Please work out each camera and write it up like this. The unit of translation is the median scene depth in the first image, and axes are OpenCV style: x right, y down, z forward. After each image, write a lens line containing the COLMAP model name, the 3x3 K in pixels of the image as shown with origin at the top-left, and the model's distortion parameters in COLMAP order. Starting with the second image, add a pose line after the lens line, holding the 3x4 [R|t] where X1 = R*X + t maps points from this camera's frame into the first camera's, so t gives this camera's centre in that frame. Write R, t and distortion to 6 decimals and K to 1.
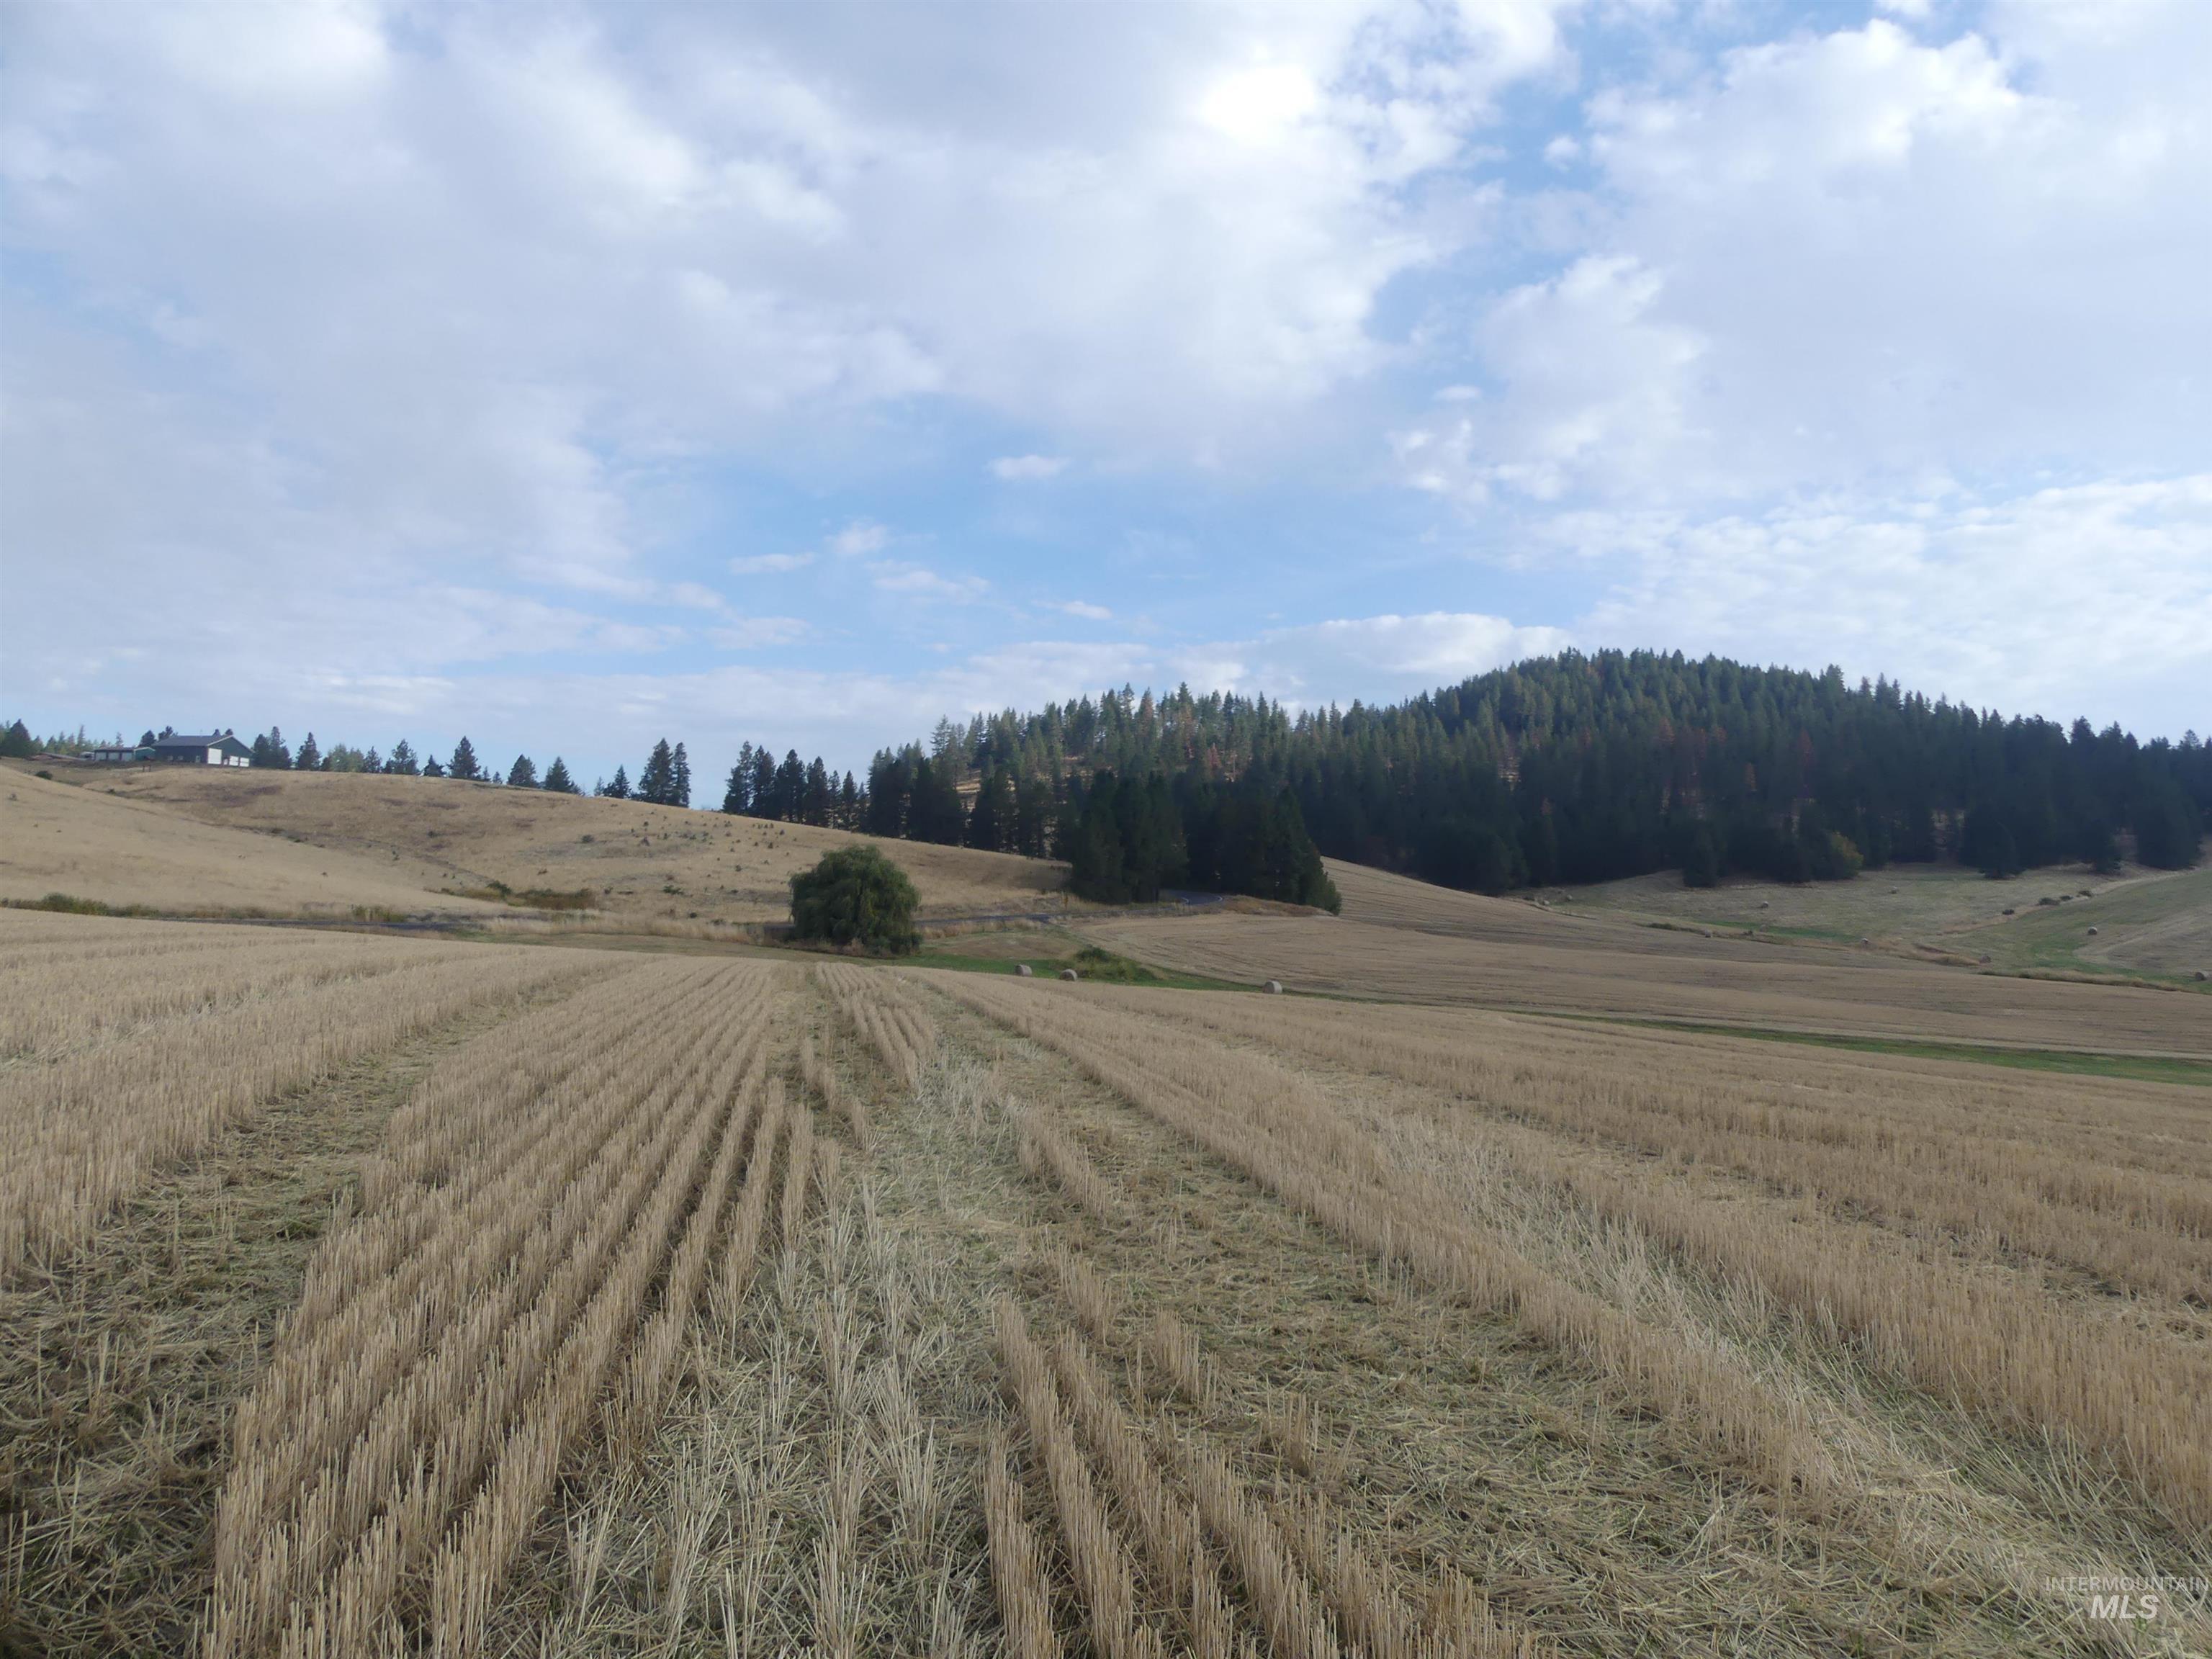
lens RADIAL K [[1680.3, 0, 1115.4], [0, 1680.3, 799.2], [0, 0, 1]] dist [-0.034976, 0.028310]
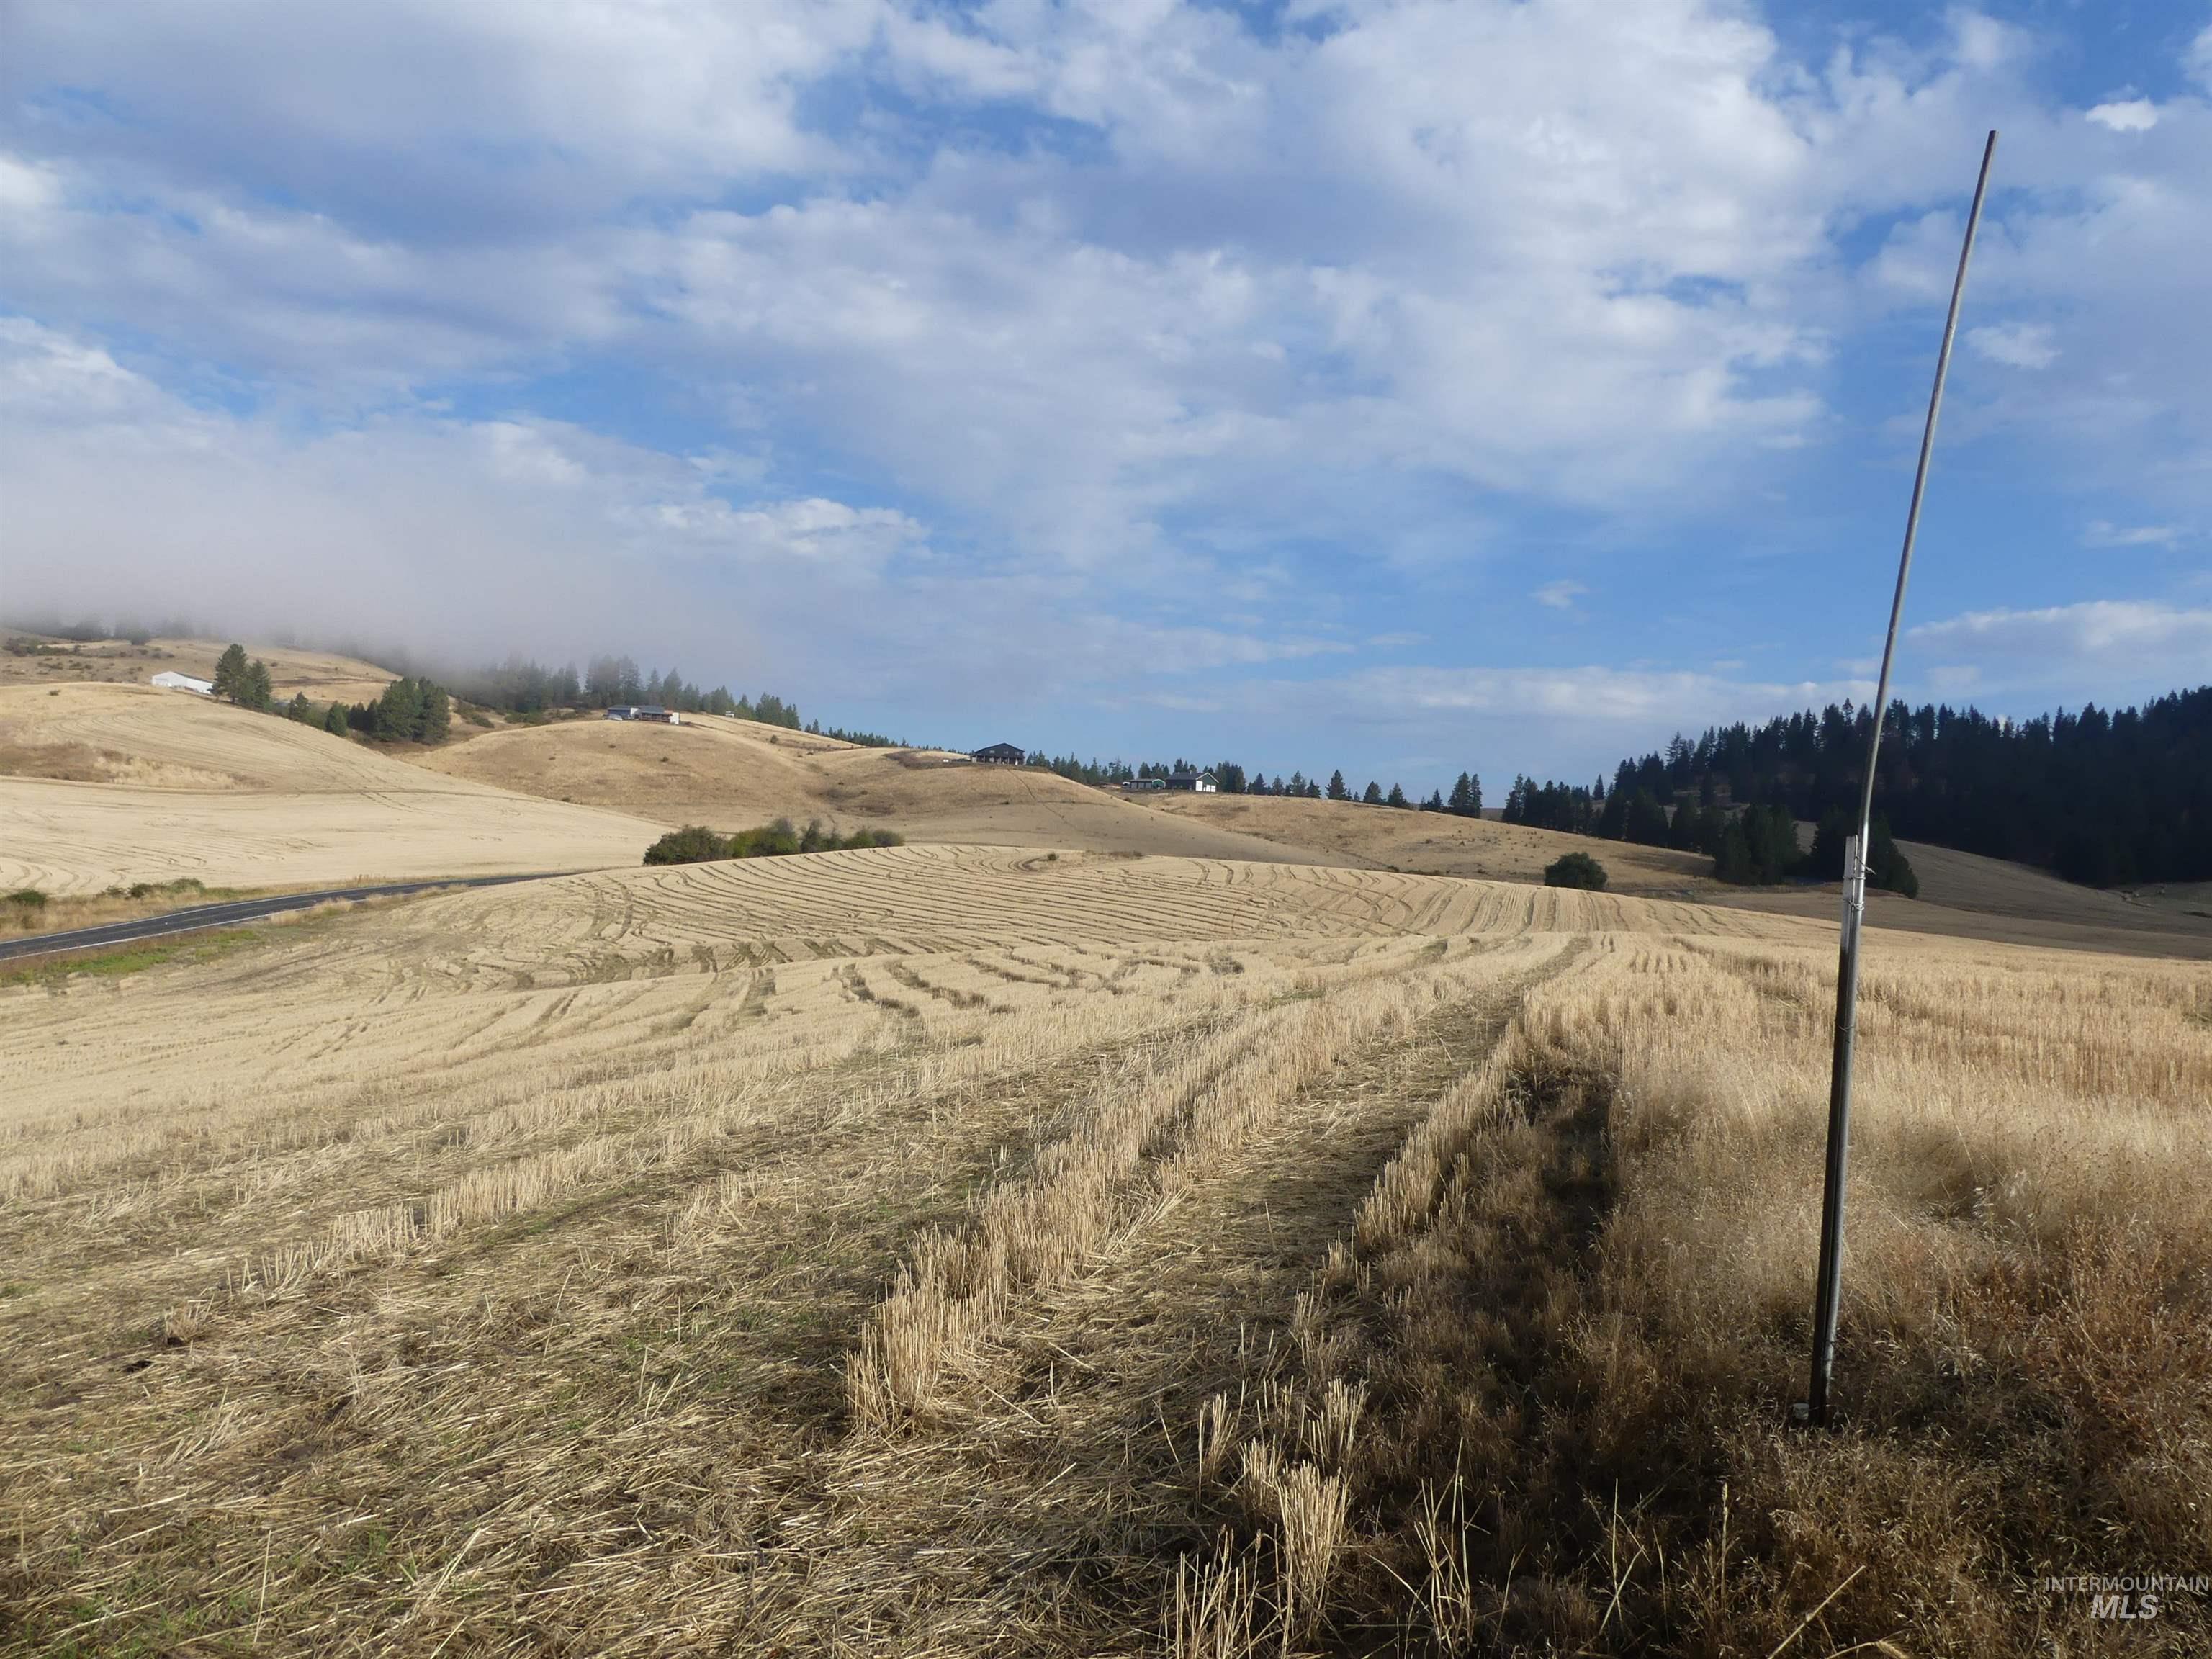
lens RADIAL K [[1719.7, 0, 1122.9], [0, 1719.7, 887.3], [0, 0, 1]] dist [0.026425, -0.009408]
pose [[0.906144, 0.024651, -0.422251, 0.104203], [0.002987, 0.997903, 0.064666, -0.030239], [0.422960, -0.059857, 0.904169, -0.511265]]
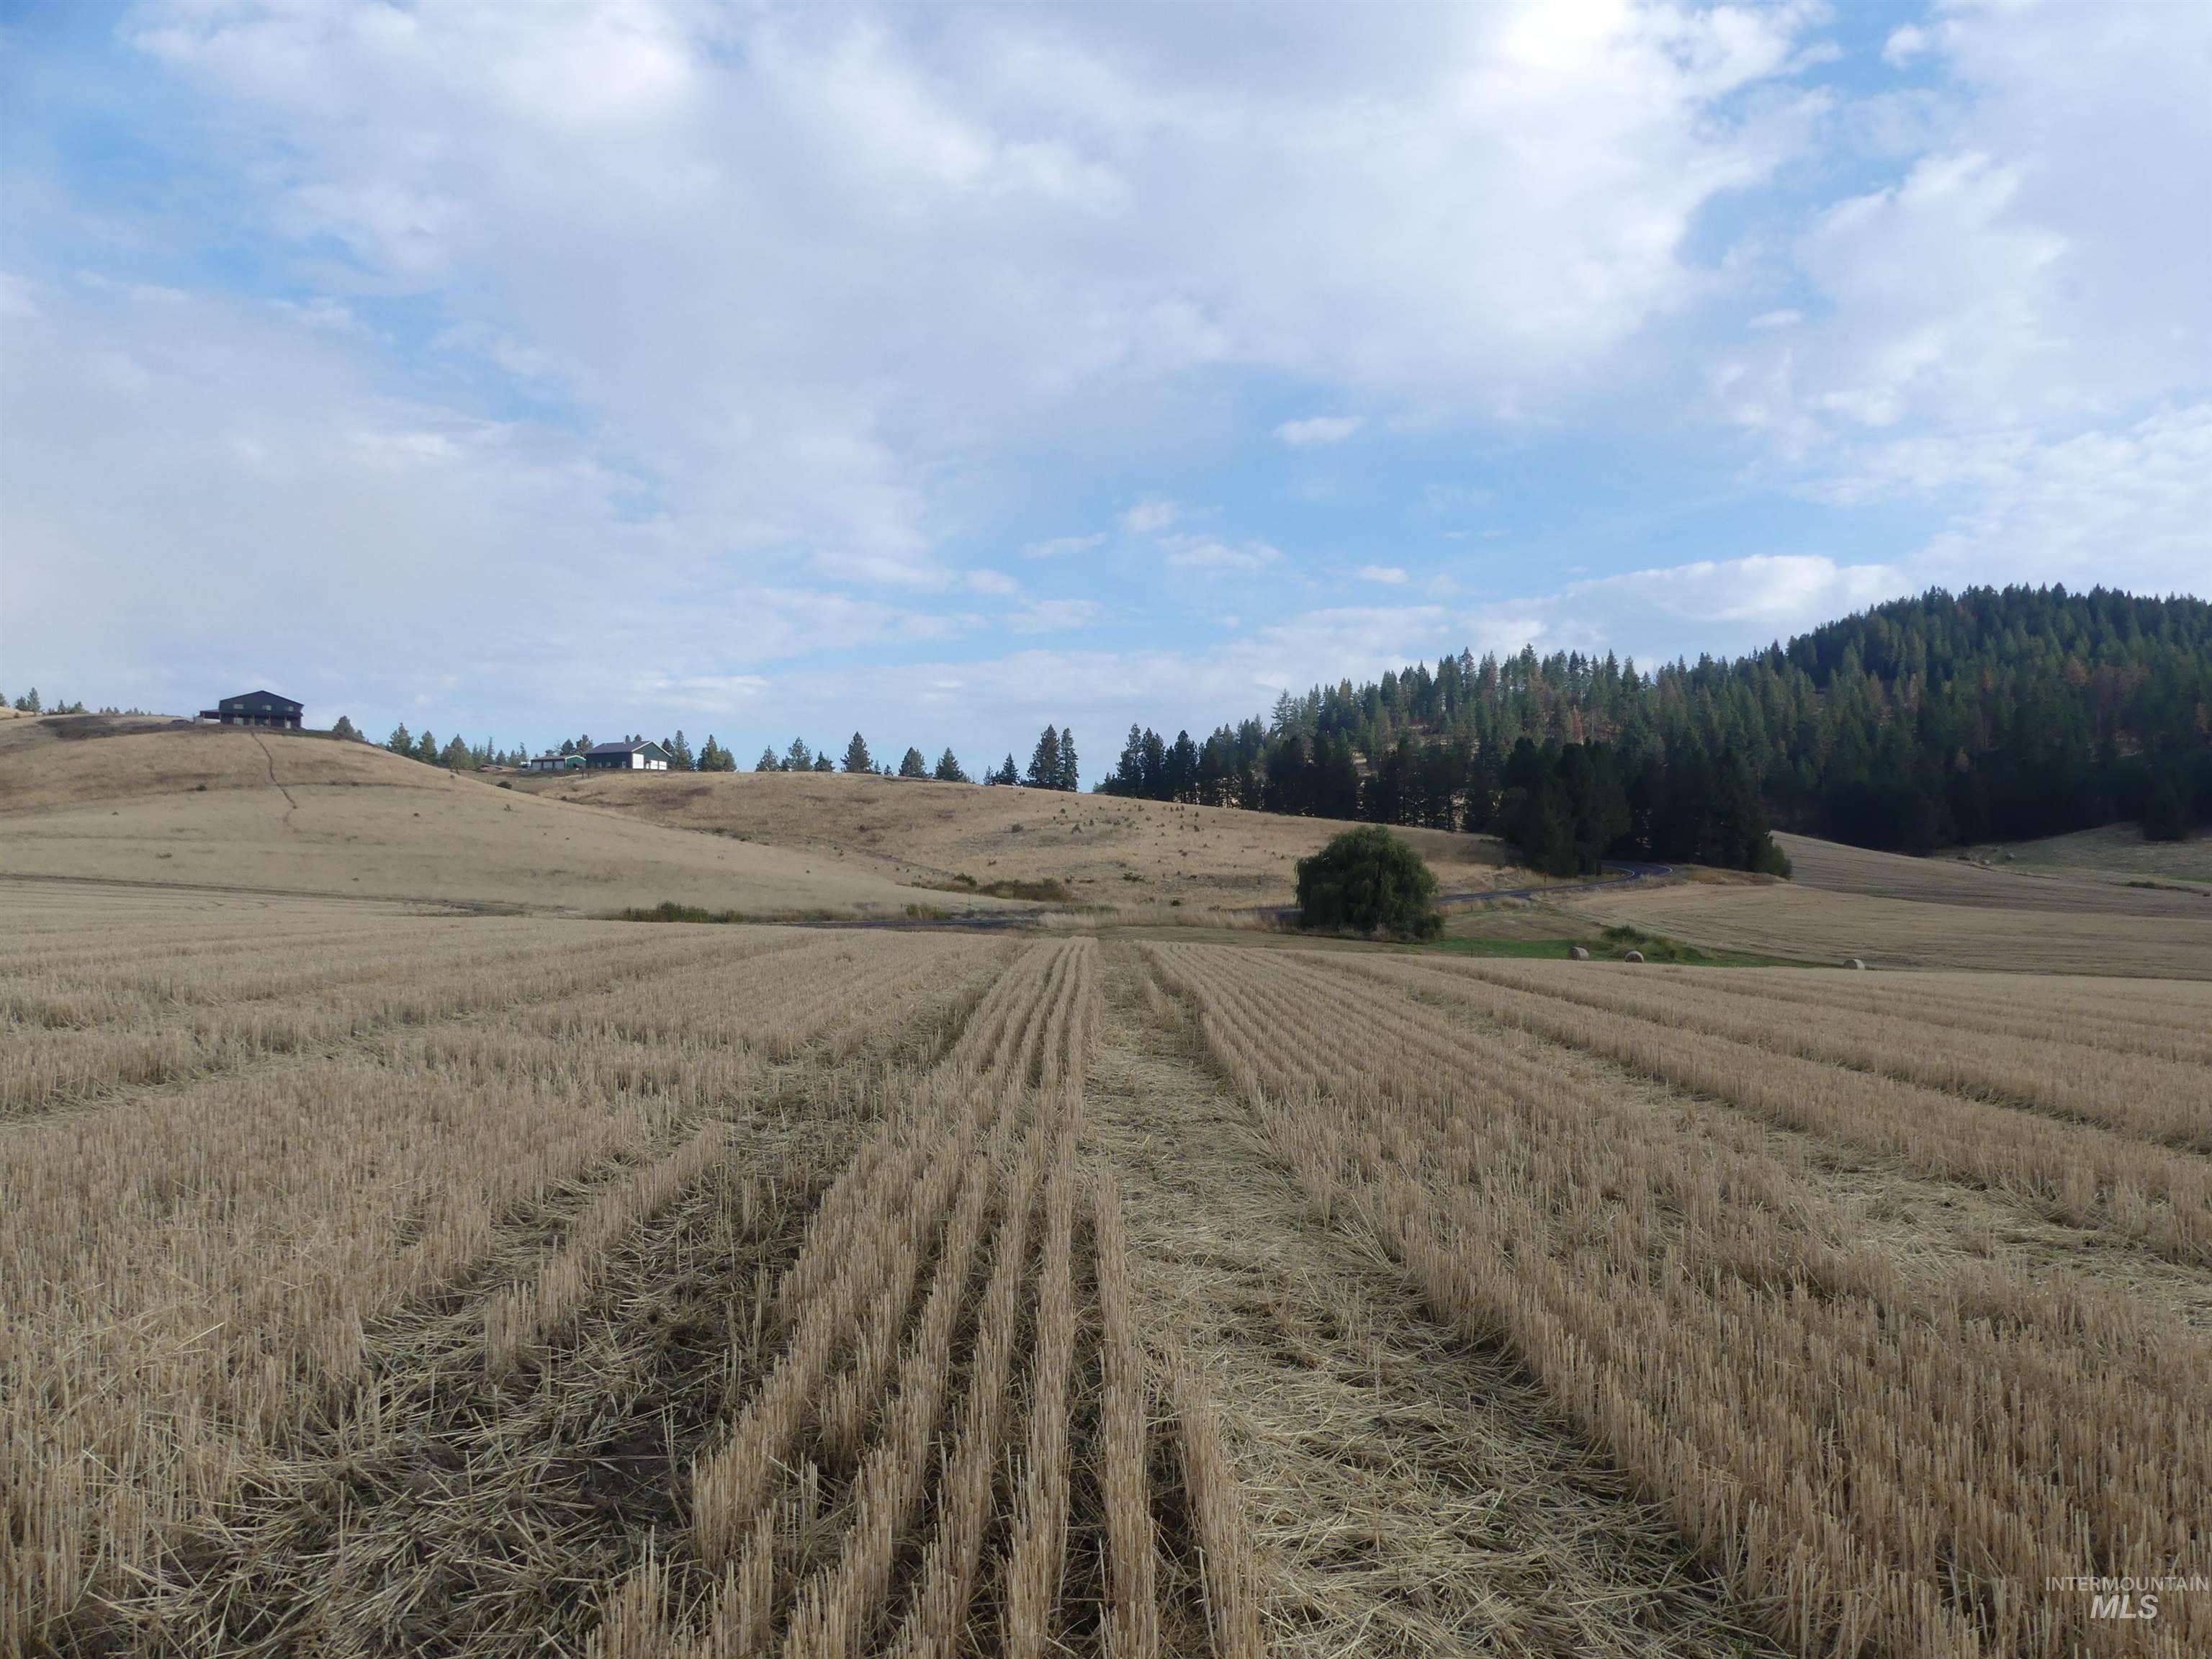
lens RADIAL K [[1680.3, 0, 1107.0], [0, 1680.3, 852.7], [0, 0, 1]] dist [-0.034976, 0.028310]
pose [[0.984850, -0.030107, -0.170777, -0.059165], [0.038323, 0.998251, 0.045018, -0.003456], [0.169123, -0.050880, 0.984281, 0.004829]]
